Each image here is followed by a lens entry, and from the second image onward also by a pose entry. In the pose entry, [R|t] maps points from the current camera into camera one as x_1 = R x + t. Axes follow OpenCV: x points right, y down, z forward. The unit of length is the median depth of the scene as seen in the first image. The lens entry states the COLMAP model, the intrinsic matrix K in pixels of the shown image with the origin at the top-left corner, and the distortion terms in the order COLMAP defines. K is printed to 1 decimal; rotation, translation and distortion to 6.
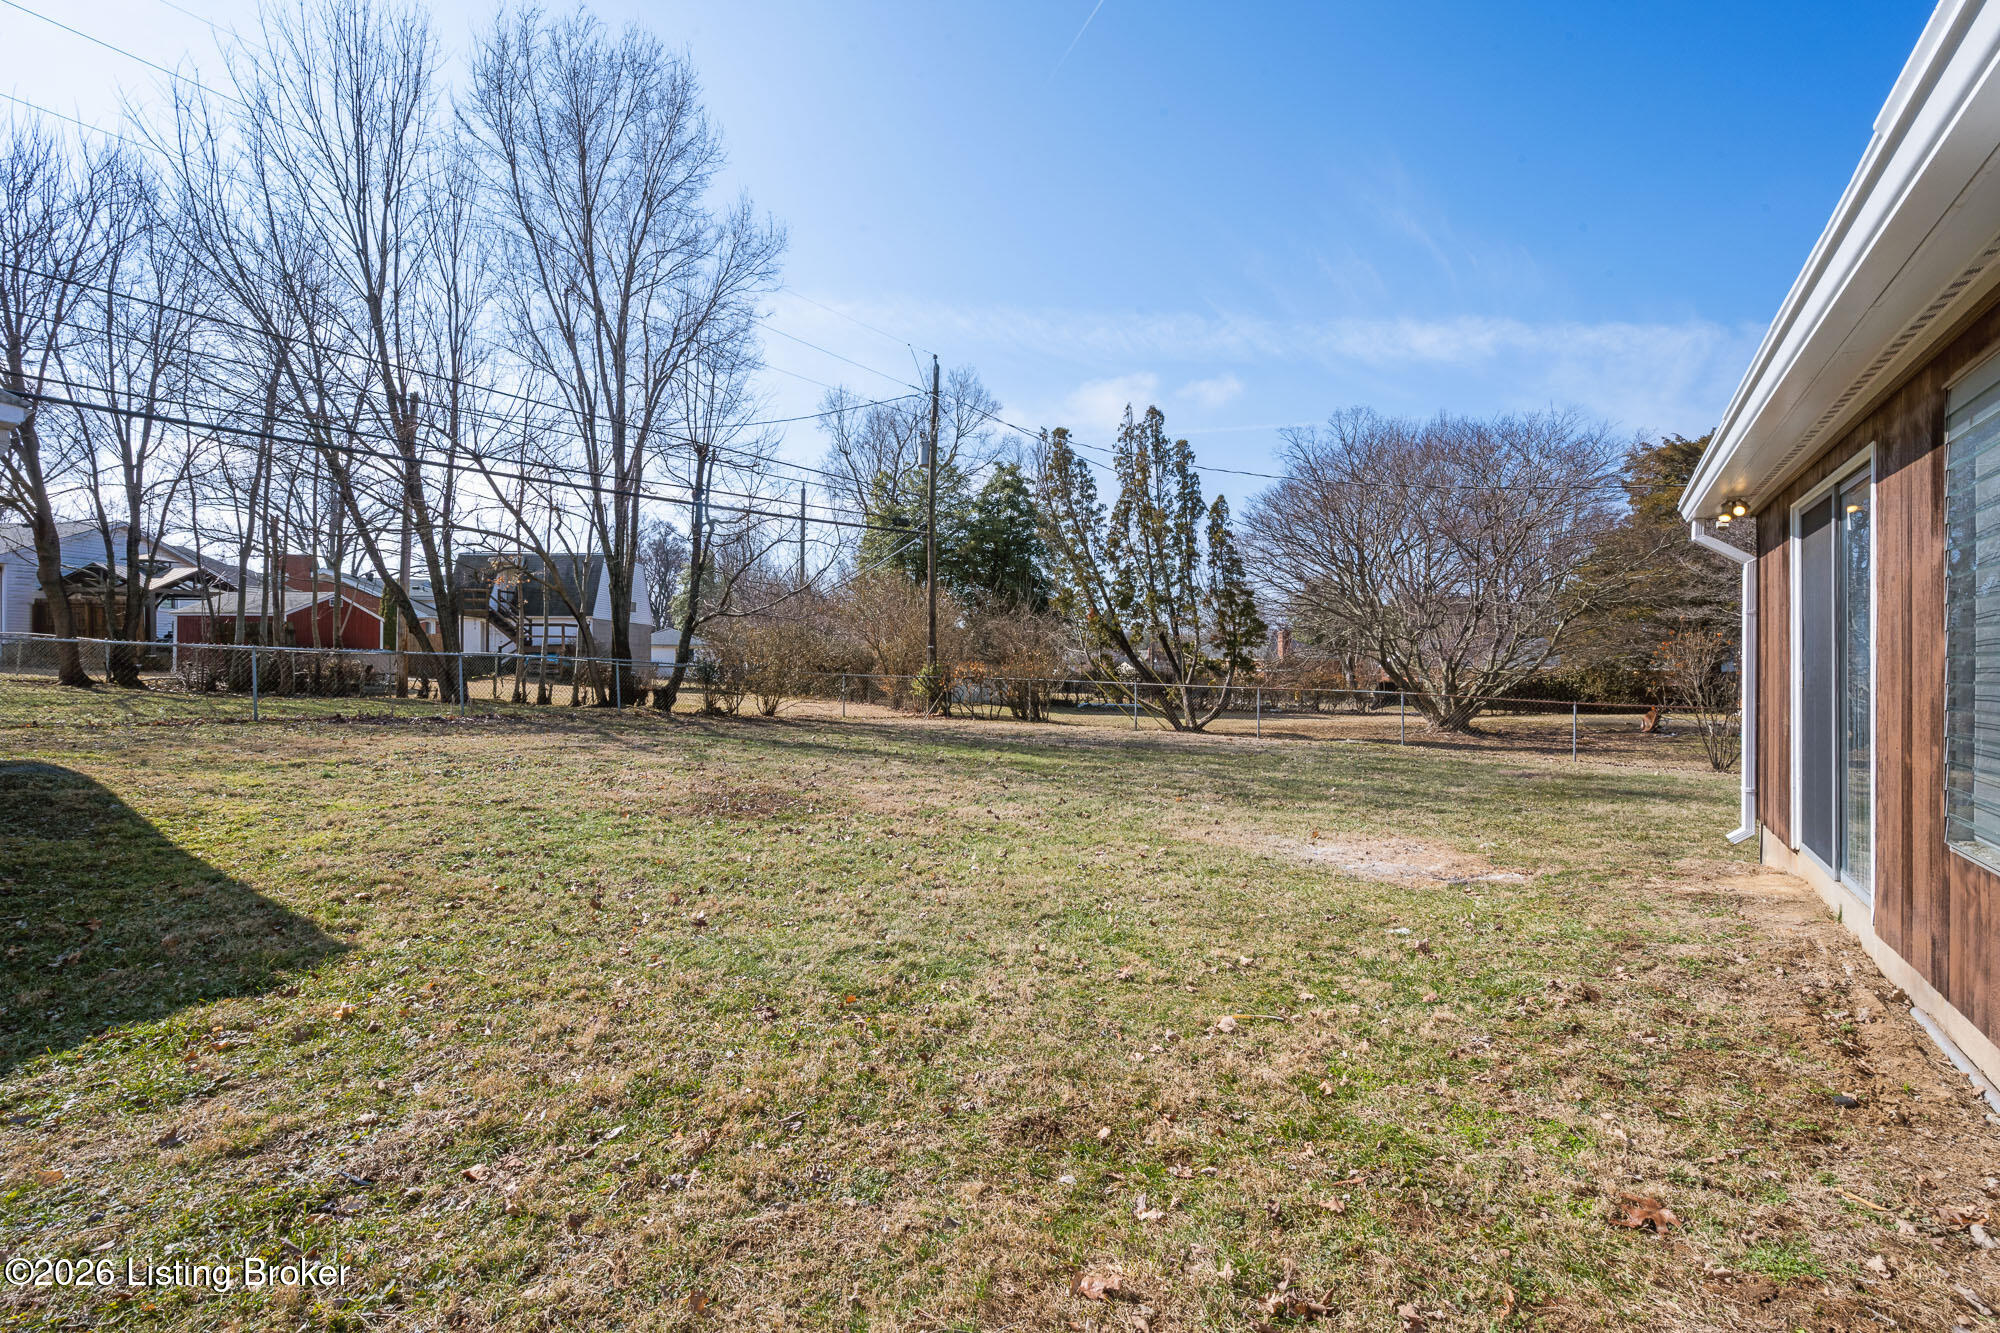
lens RADIAL K [[942.9, 0, 1002.7], [0, 942.9, 663.8], [0, 0, 1]] dist [-0.005376, -0.000175]
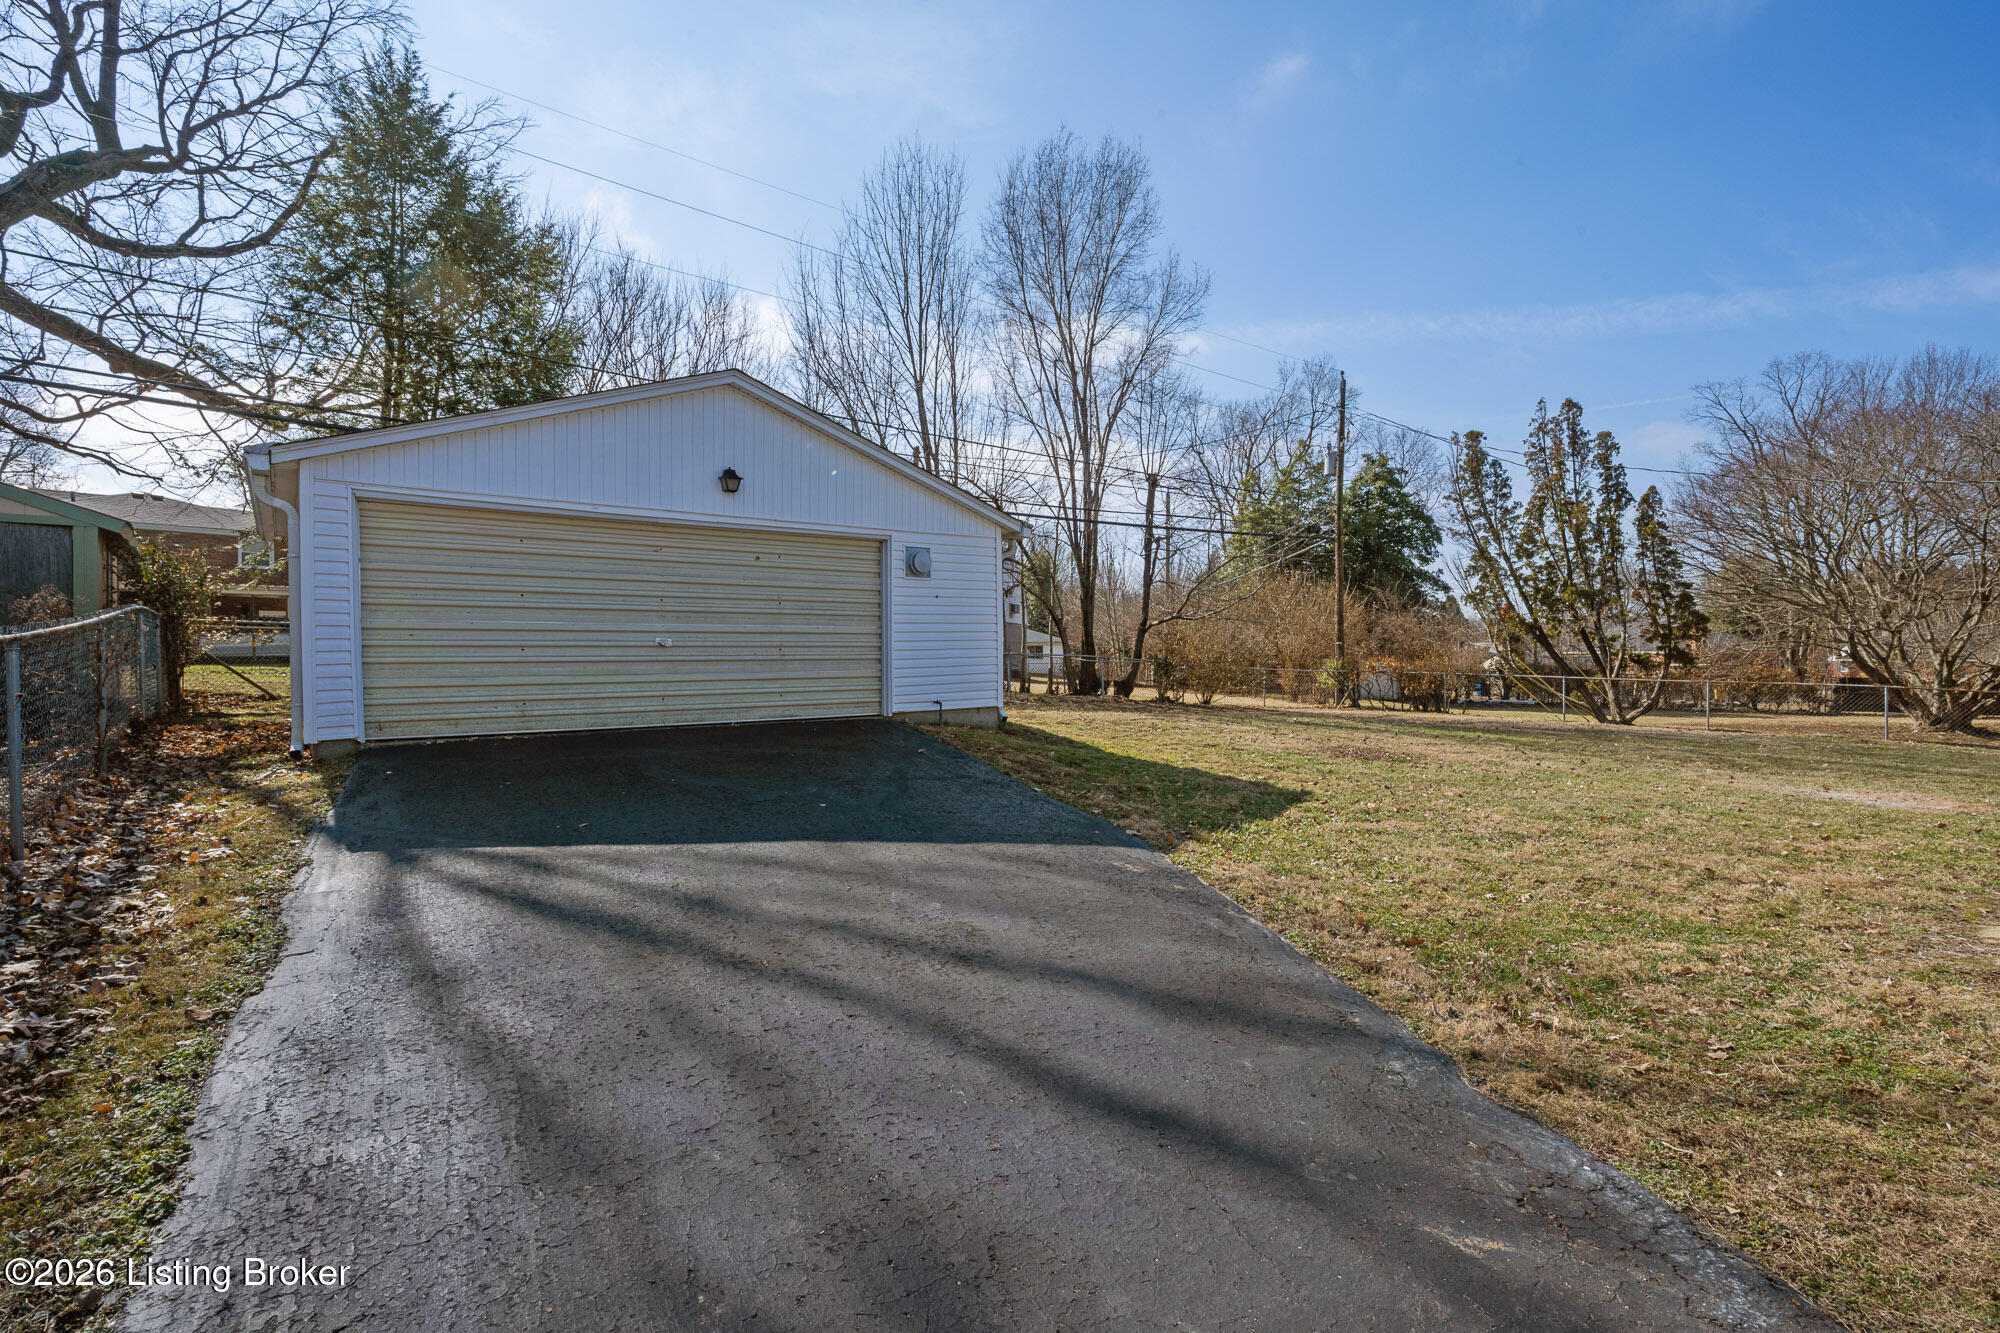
lens RADIAL K [[979.4, 0, 996.8], [0, 979.4, 661.5], [0, 0, 1]] dist [-0.003192, 0.000427]
pose [[0.947710, -0.004383, -0.319103, -0.088319], [0.005130, 0.999986, 0.001498, -0.001006], [0.319092, -0.003057, 0.947719, -0.178408]]
